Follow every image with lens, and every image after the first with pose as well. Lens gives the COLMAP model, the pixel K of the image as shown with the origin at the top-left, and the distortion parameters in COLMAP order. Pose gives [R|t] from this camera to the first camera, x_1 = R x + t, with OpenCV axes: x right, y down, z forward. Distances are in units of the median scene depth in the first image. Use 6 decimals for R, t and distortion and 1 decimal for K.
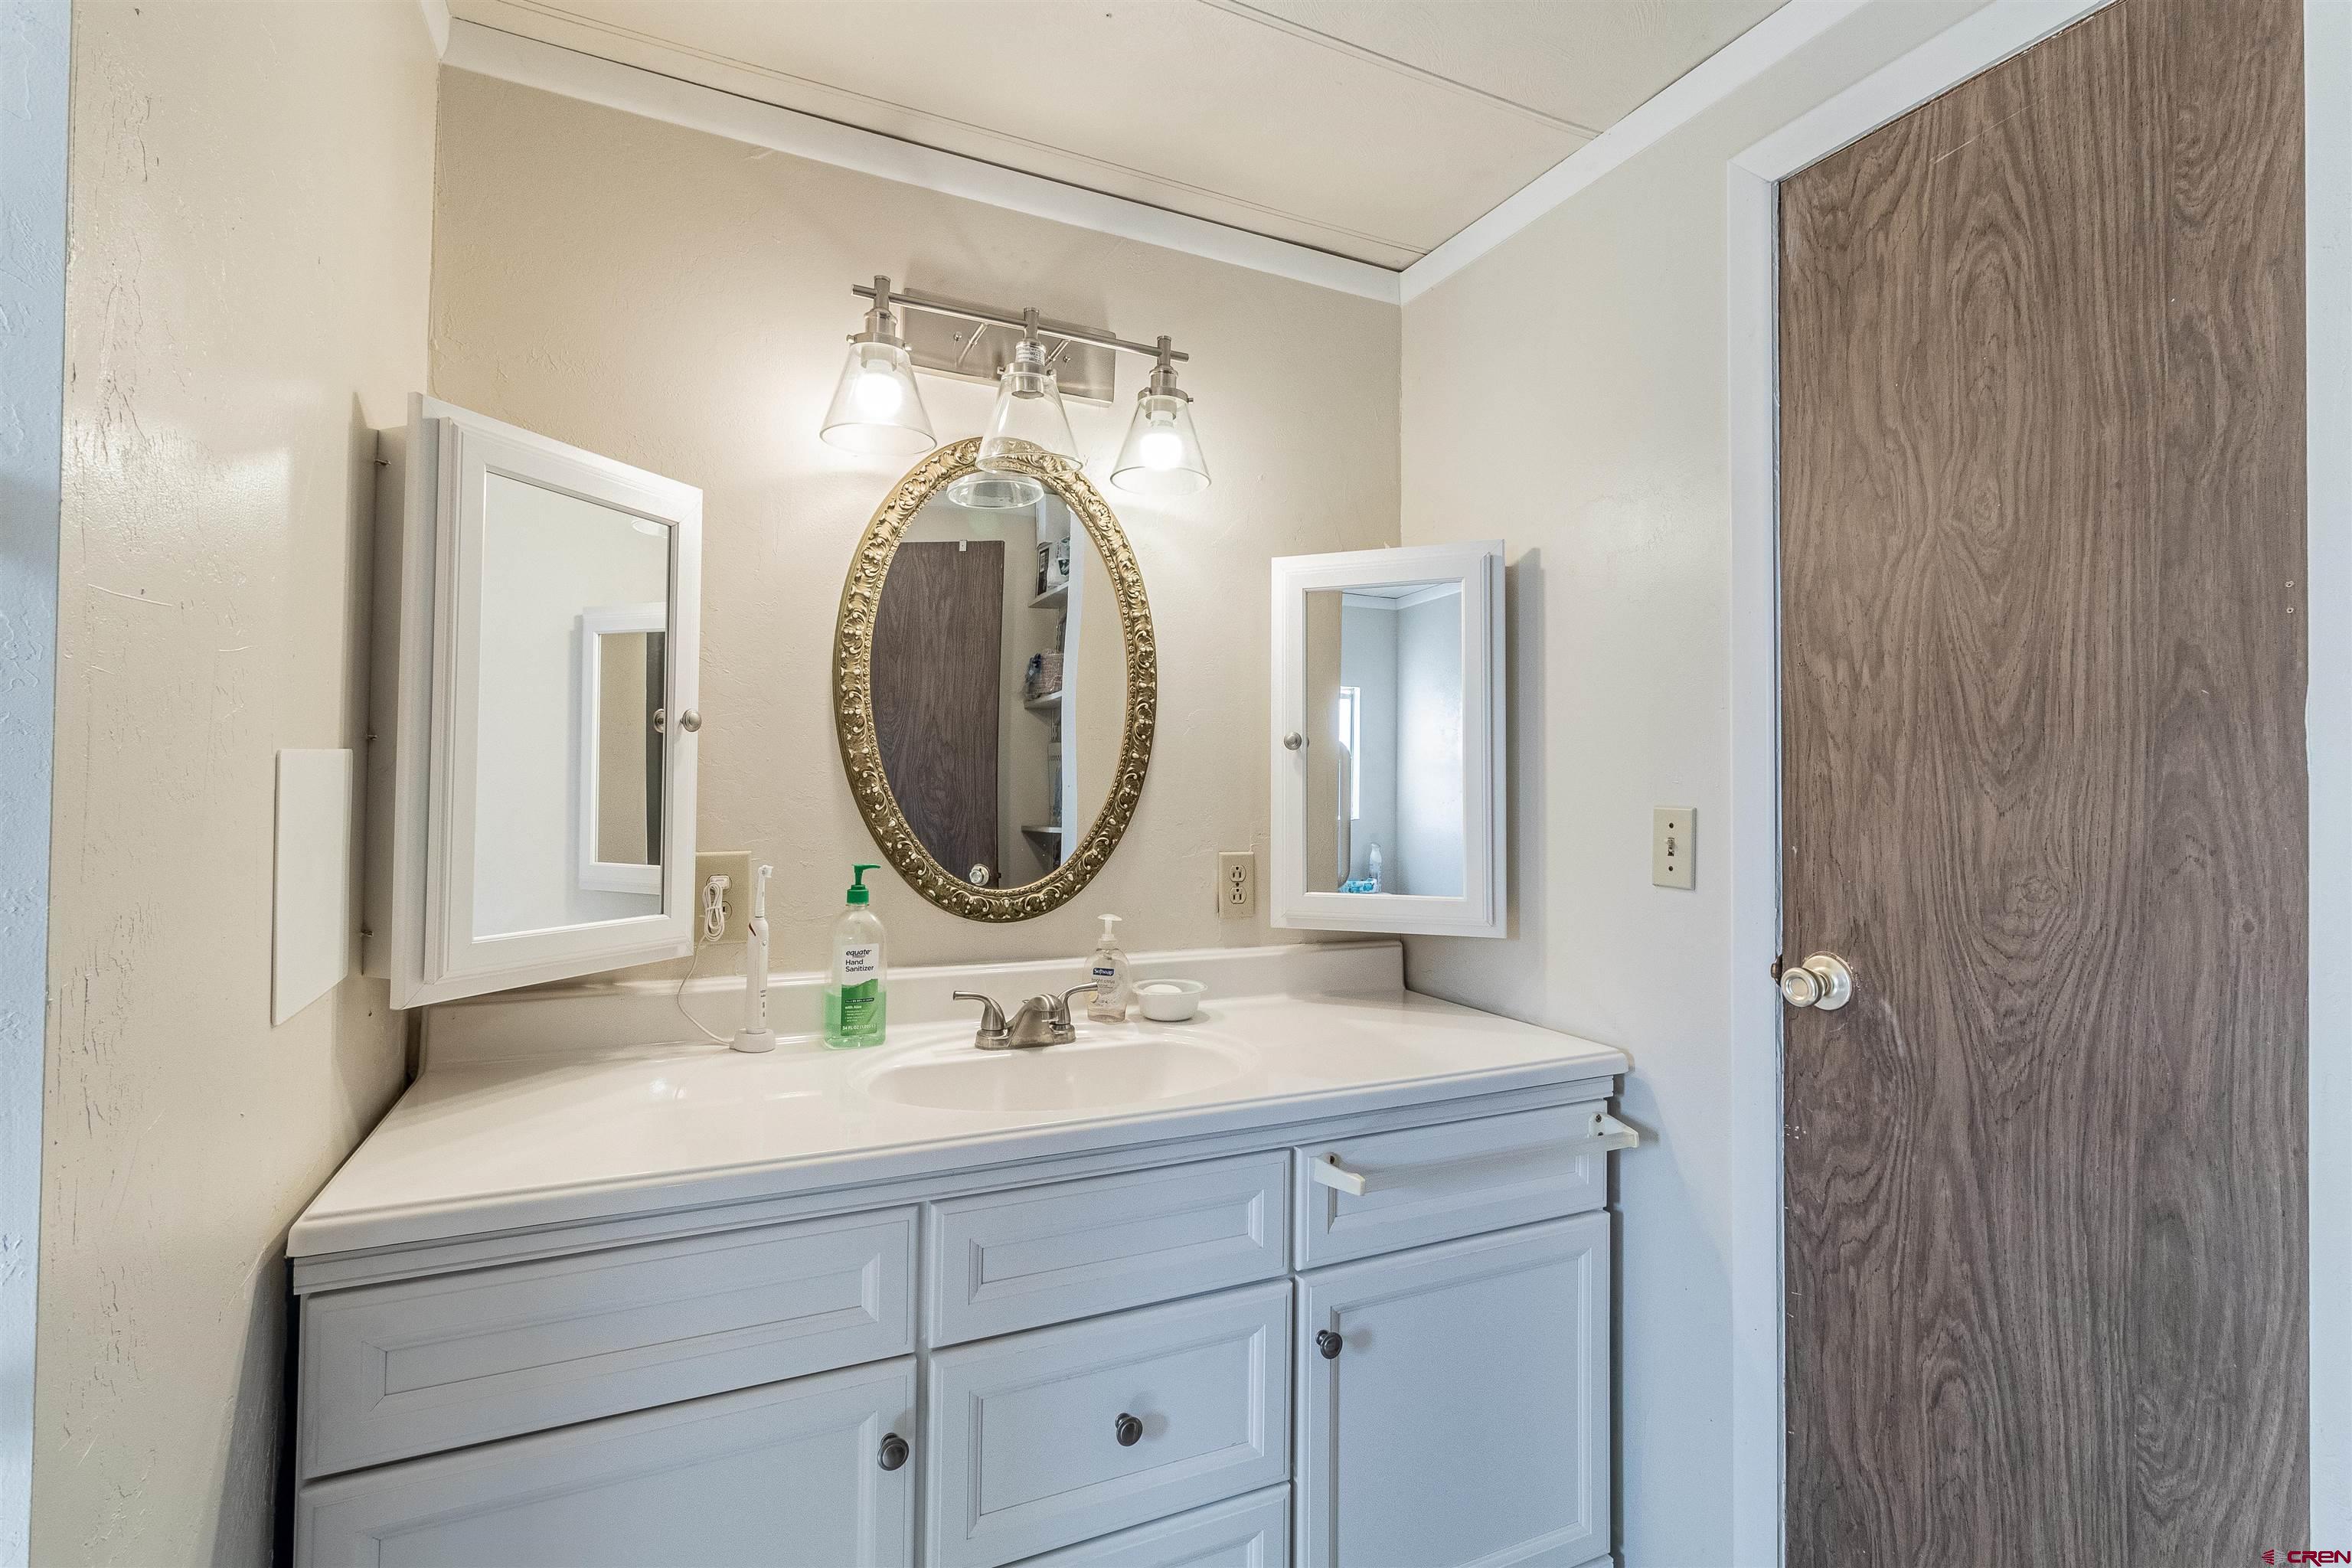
lens RADIAL K [[1085.3, 0, 1181.1], [0, 1085.3, 775.1], [0, 0, 1]] dist [0.001269, 0.000708]
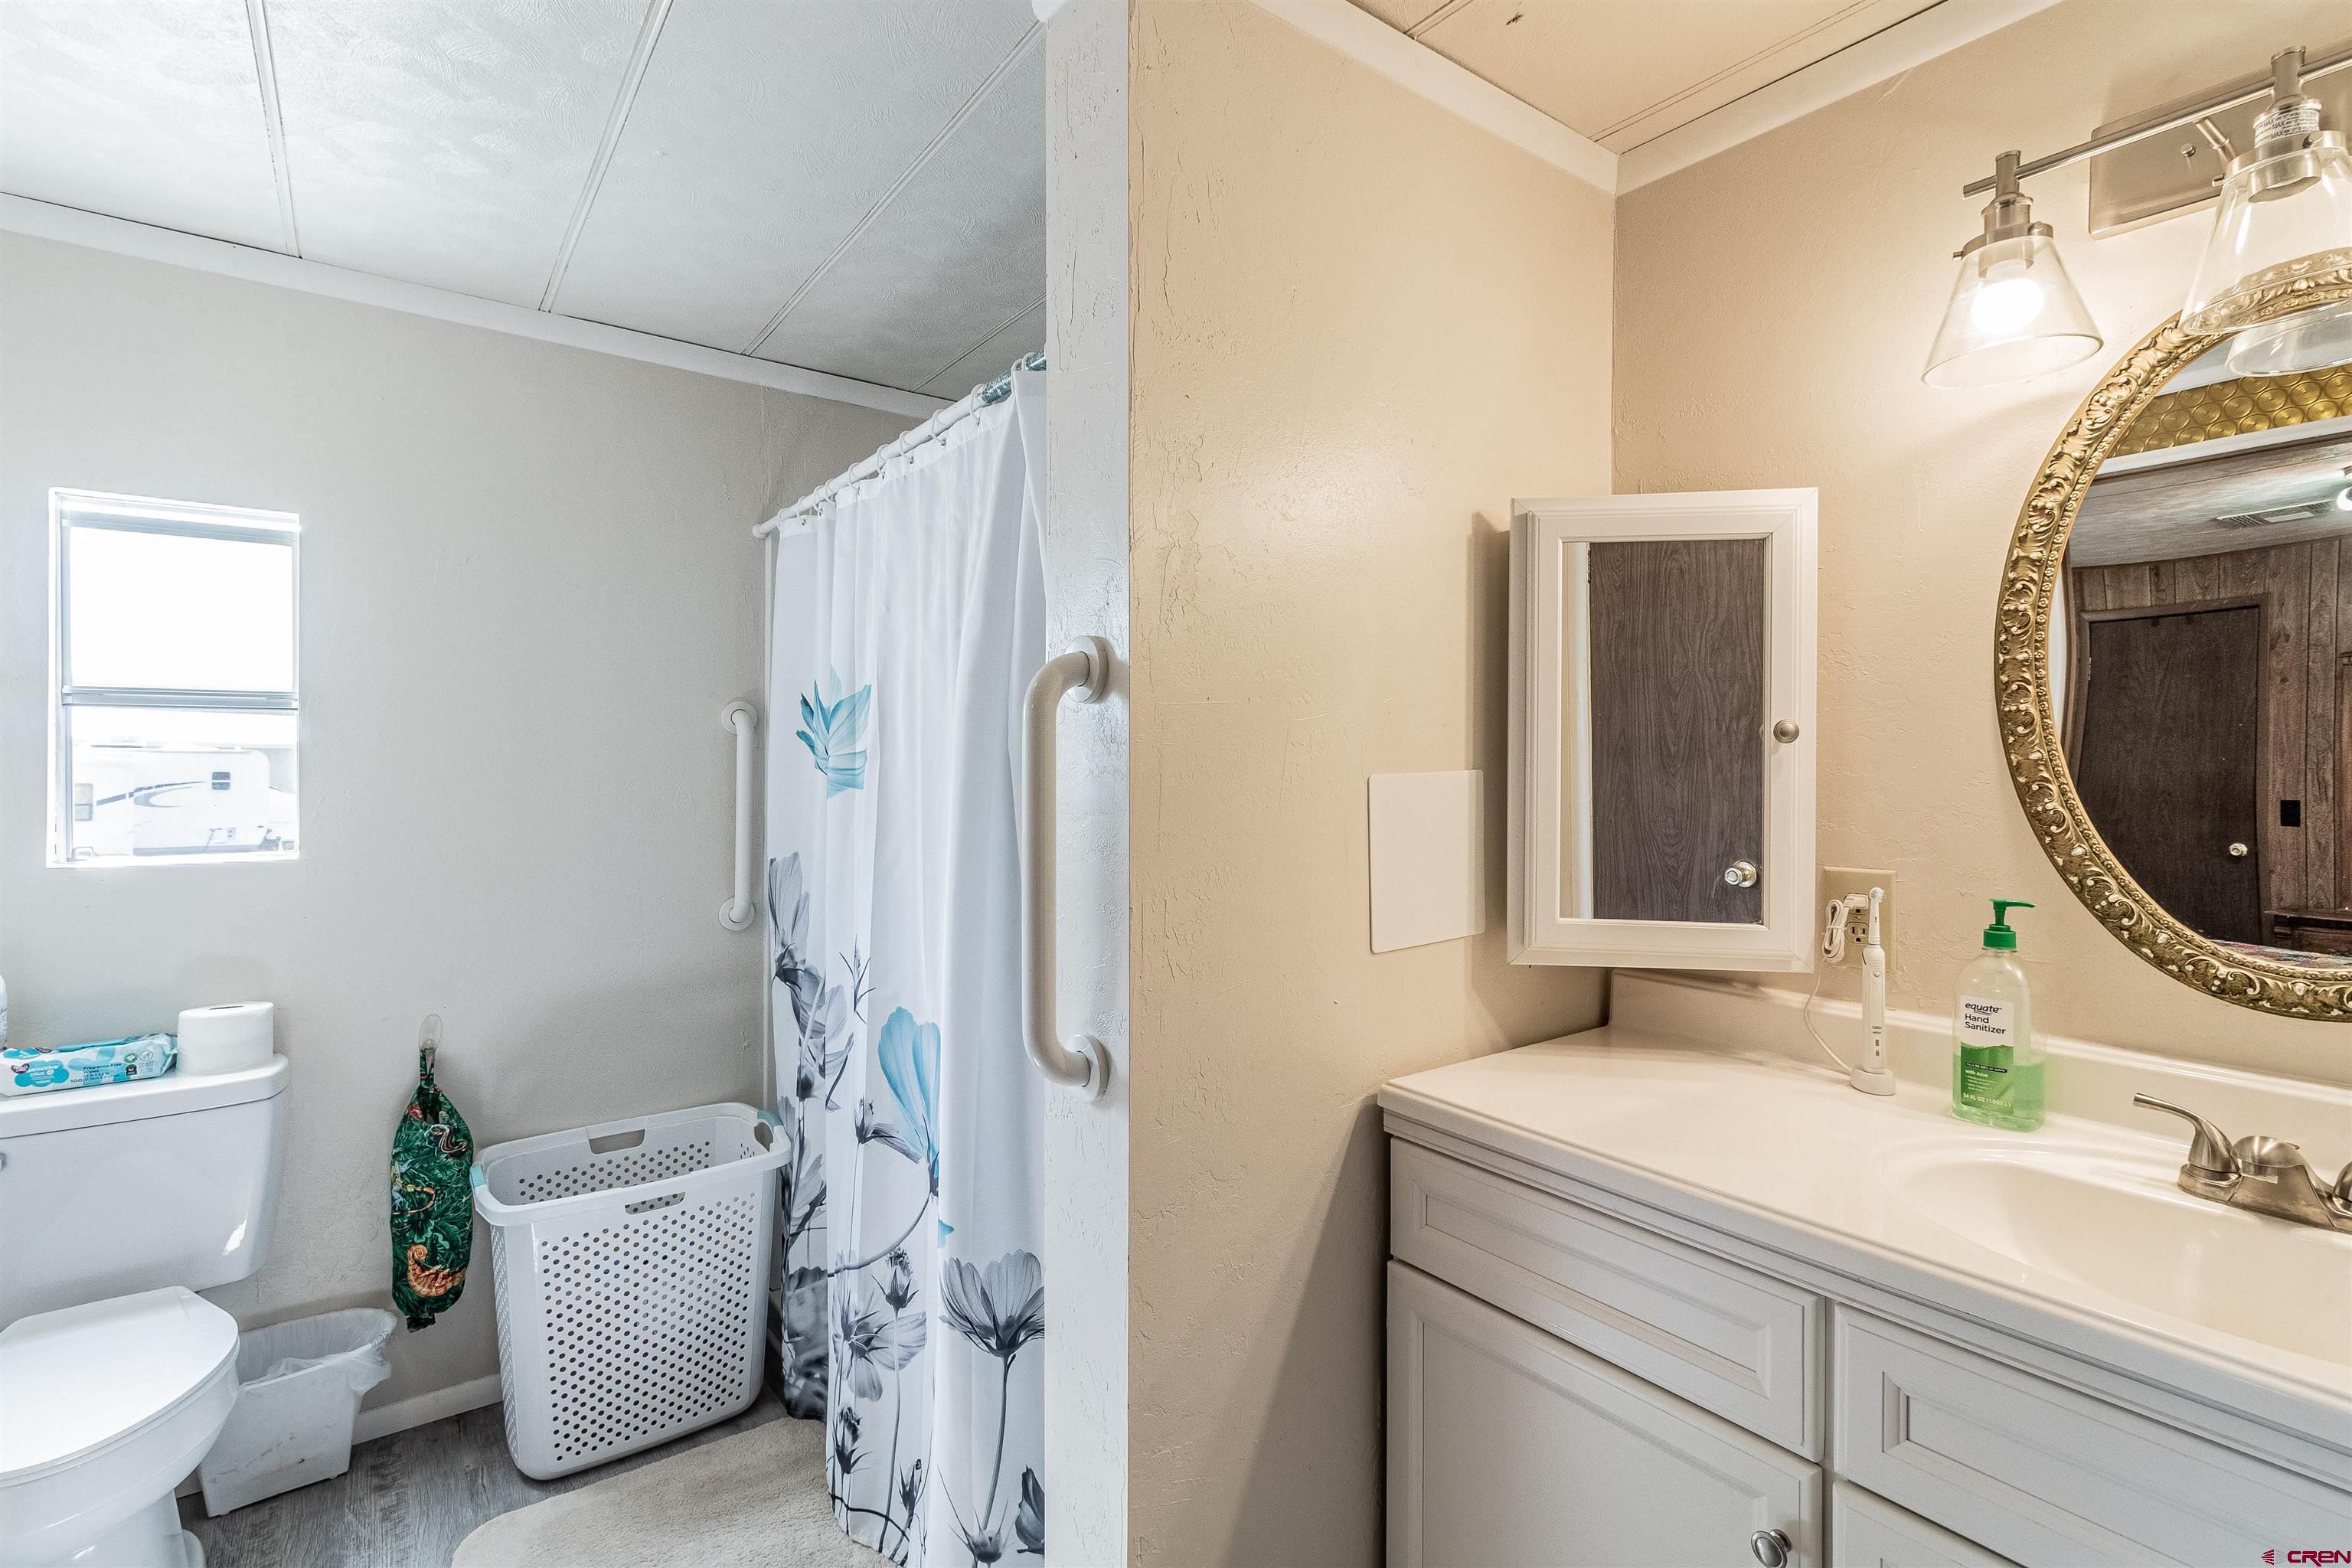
lens RADIAL K [[1085.3, 0, 1181.2], [0, 1085.3, 776.7], [0, 0, 1]] dist [0.001269, 0.000708]
pose [[0.198036, 0.005194, -0.980181, 0.361751], [0.012192, 0.999896, 0.007762, -0.021654], [0.980119, -0.013488, 0.197952, 0.244020]]
